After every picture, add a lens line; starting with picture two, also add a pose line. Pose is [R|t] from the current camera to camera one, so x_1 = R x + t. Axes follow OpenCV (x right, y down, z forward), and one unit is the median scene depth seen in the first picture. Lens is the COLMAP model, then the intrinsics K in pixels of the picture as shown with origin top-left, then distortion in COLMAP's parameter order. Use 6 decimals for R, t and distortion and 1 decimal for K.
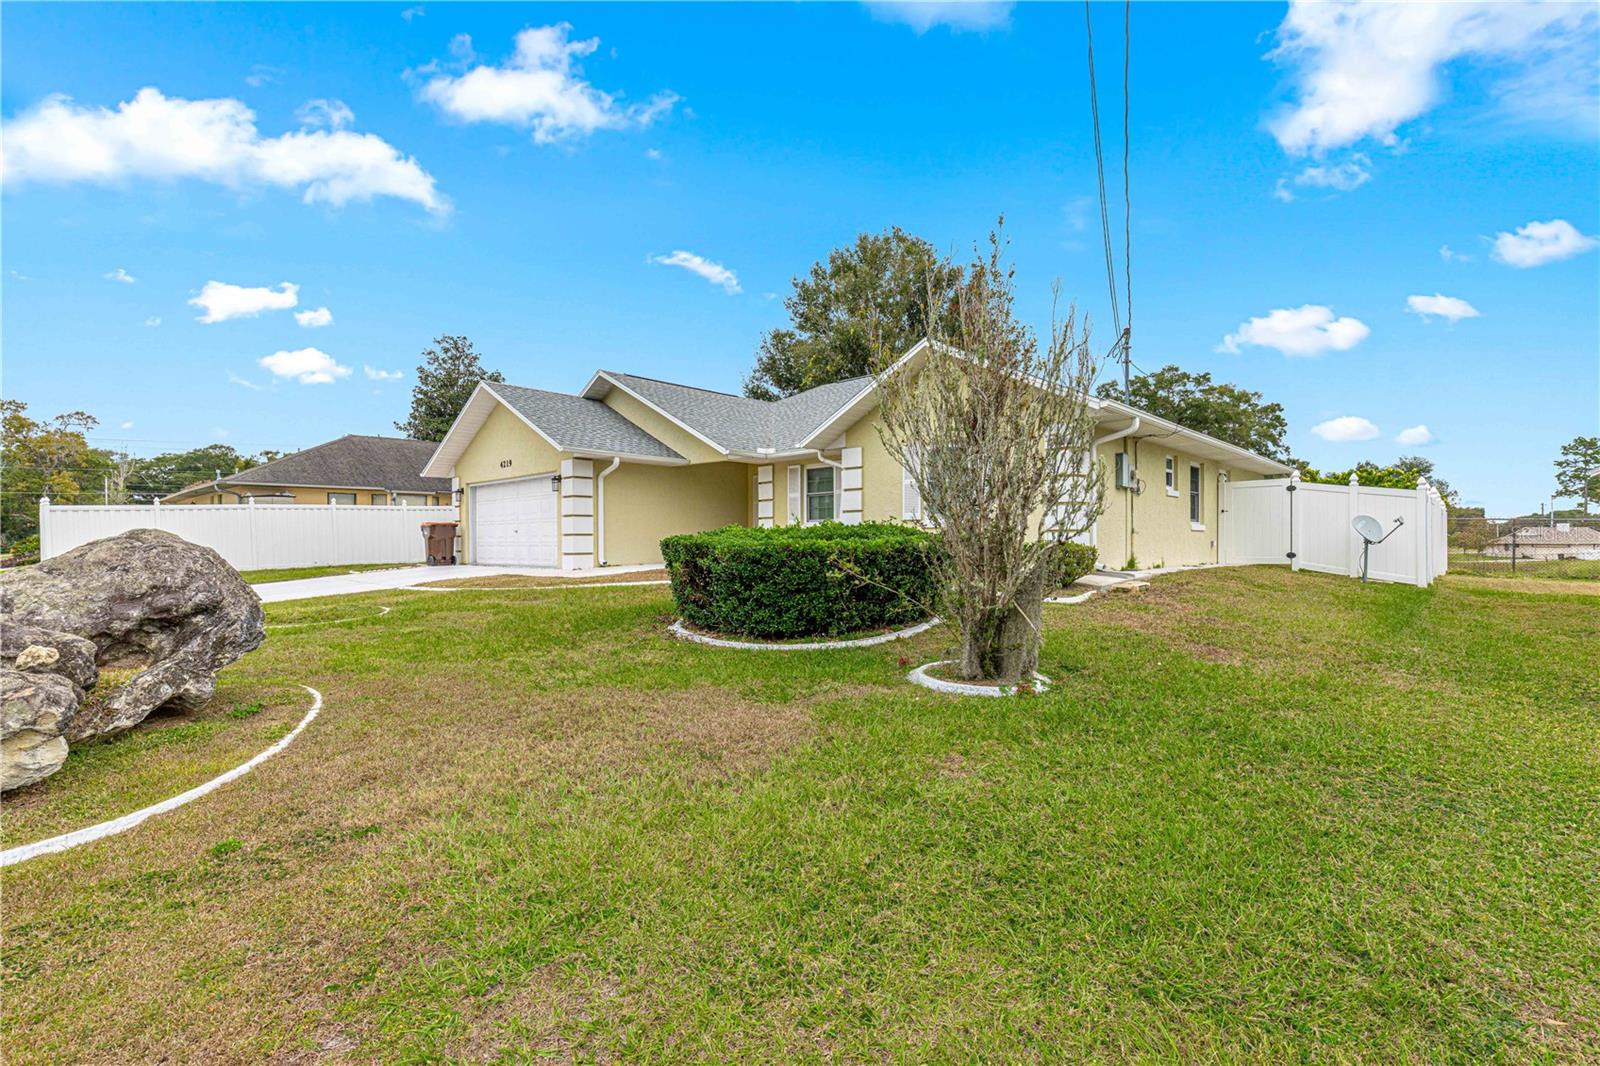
lens RADIAL K [[703.9, 0, 801.4], [0, 703.9, 550.2], [0, 0, 1]] dist [-0.002287, -0.000328]
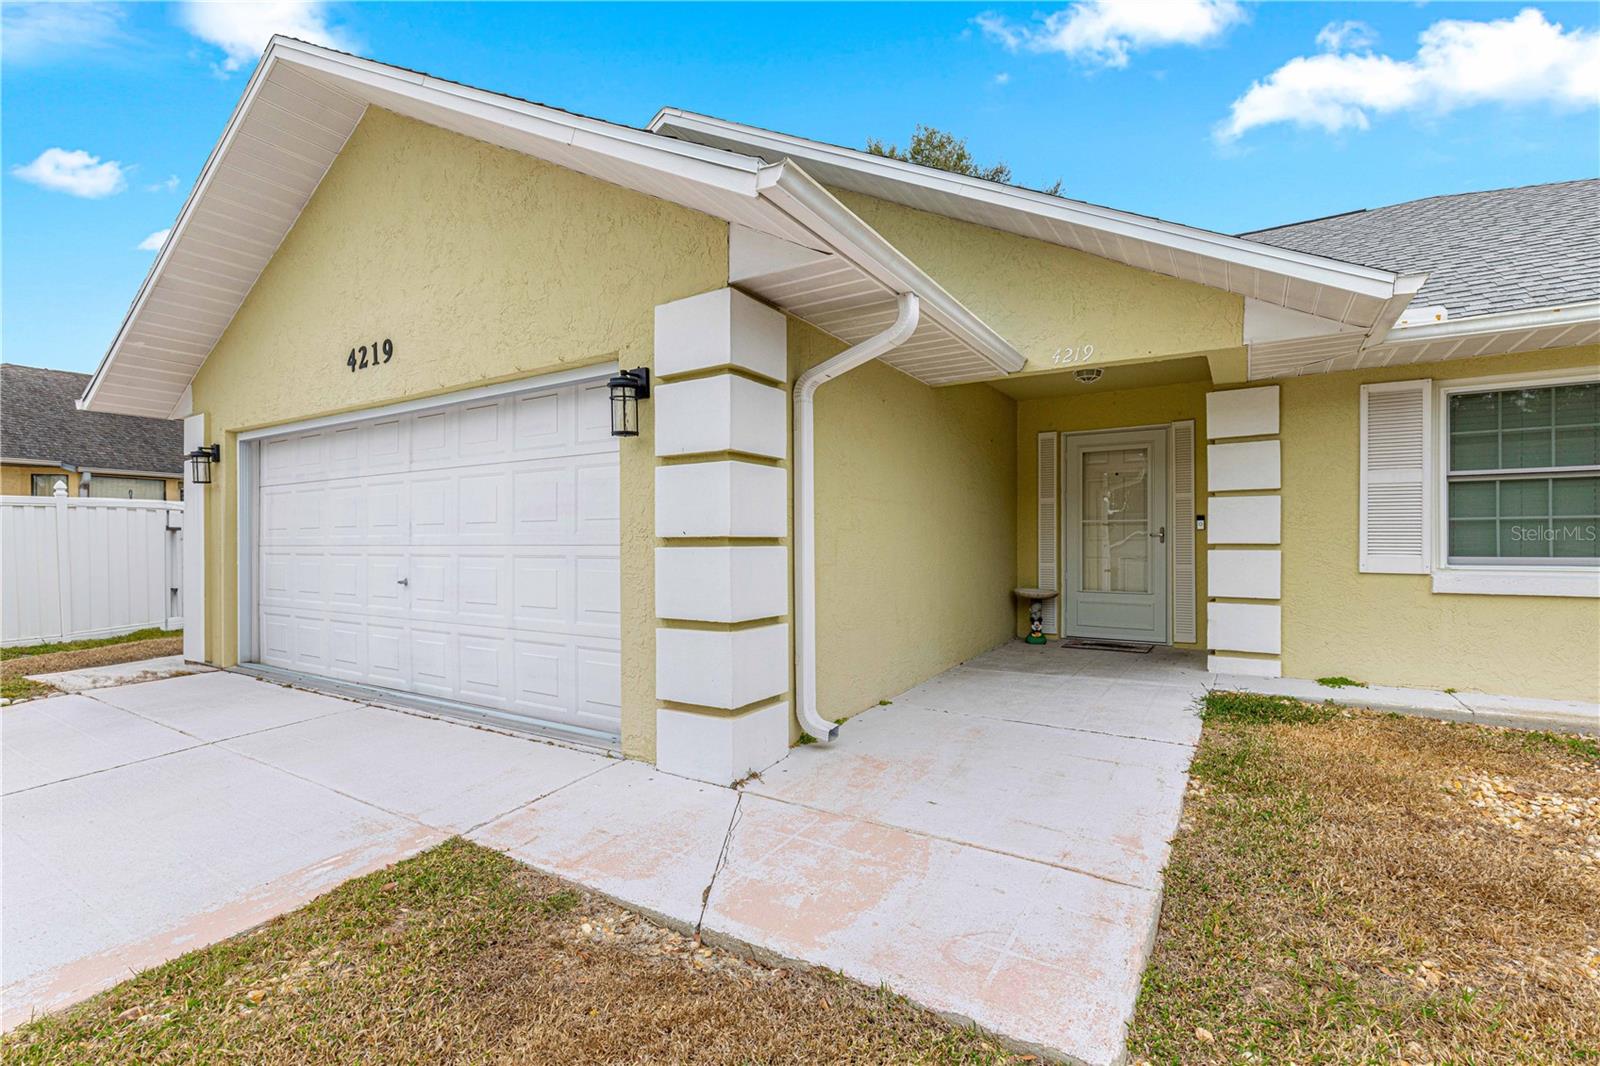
lens RADIAL K [[703.9, 0, 801.4], [0, 703.9, 550.2], [0, 0, 1]] dist [-0.002287, -0.000328]
pose [[0.979196, 0.001879, 0.202906, -0.330556], [-0.000804, 0.999985, -0.005382, -0.043042], [-0.202913, 0.005107, 0.979183, 0.737600]]
